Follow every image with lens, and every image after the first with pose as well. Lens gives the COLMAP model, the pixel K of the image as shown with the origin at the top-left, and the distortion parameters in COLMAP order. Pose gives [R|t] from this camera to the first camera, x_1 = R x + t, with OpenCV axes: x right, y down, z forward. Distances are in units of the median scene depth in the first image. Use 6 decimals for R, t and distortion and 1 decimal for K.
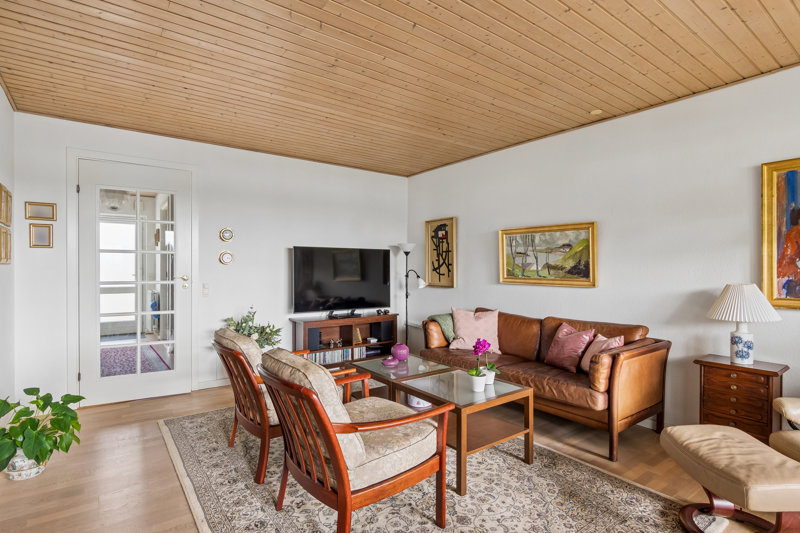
lens RADIAL K [[401.1, 0, 400.0], [0, 401.1, 266.5], [0, 0, 1]] dist [0.002154, 0.000135]
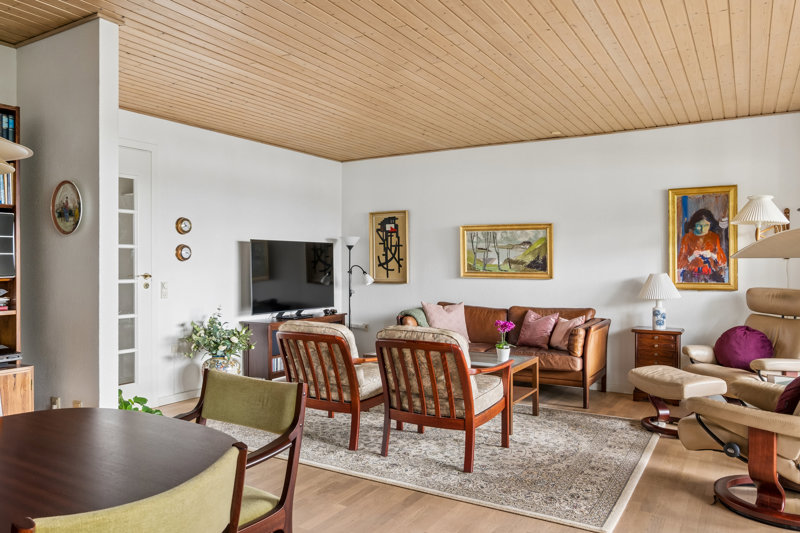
lens RADIAL K [[579.6, 0, 400.4], [0, 579.6, 256.3], [0, 0, 1]] dist [-0.006891, -0.001519]
pose [[0.921290, 0.000370, 0.388875, -0.542405], [0.002729, 0.999969, -0.007416, -0.002766], [-0.388866, 0.007894, 0.921260, -0.364941]]
